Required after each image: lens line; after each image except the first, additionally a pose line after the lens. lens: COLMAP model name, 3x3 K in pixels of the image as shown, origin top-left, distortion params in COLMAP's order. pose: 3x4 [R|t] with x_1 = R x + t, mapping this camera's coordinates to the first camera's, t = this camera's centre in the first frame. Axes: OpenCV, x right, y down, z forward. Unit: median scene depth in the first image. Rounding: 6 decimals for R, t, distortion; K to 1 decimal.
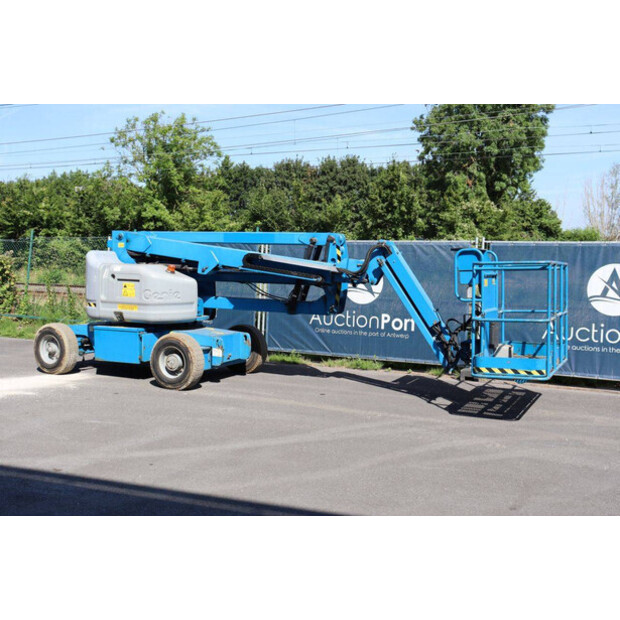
lens RADIAL K [[728.1, 0, 310.6], [0, 728.1, 304.3], [0, 0, 1]] dist [-0.003541, 0.000000]
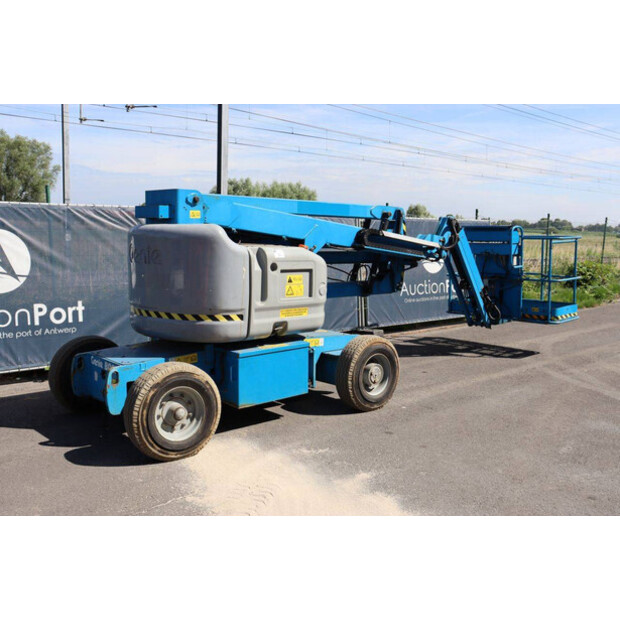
lens RADIAL K [[611.5, 0, 306.1], [0, 611.5, 313.9], [0, 0, 1]] dist [-0.059737, 0.000000]
pose [[0.384141, -0.129716, 0.914117, -0.695497], [0.056484, 0.991529, 0.116964, -0.053982], [-0.921545, 0.006703, 0.388214, 0.724469]]
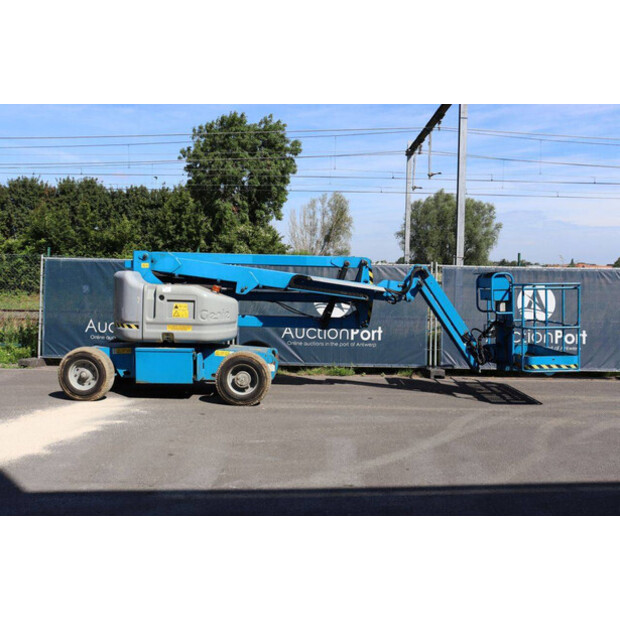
lens RADIAL K [[649.6, 0, 315.2], [0, 649.6, 310.0], [0, 0, 1]] dist [-0.035406, 0.000000]
pose [[0.896914, -0.019877, 0.441759, -0.444714], [0.023391, 0.999723, -0.002508, -0.012956], [-0.441587, 0.012583, 0.897130, 0.107770]]
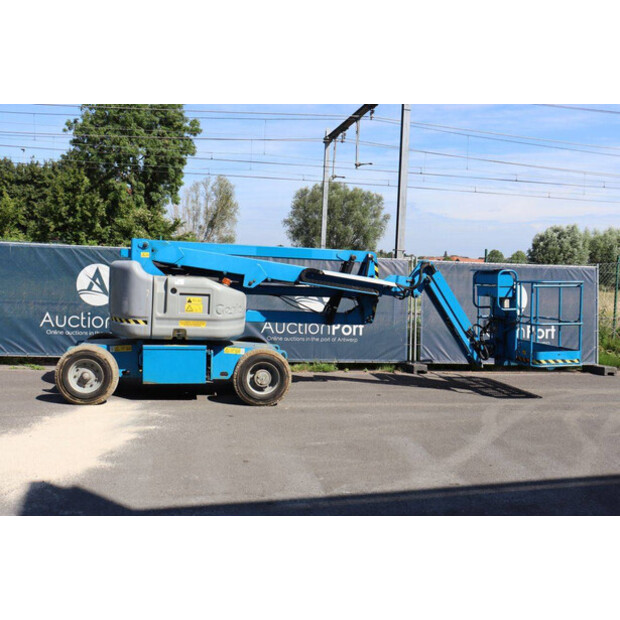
lens RADIAL K [[676.4, 0, 322.9], [0, 676.4, 309.9], [0, 0, 1]] dist [-0.018724, 0.000000]
pose [[0.786808, -0.021200, 0.616834, -0.607548], [0.014500, 0.999769, 0.015865, -0.023080], [-0.617028, -0.003539, 0.786933, 0.202968]]
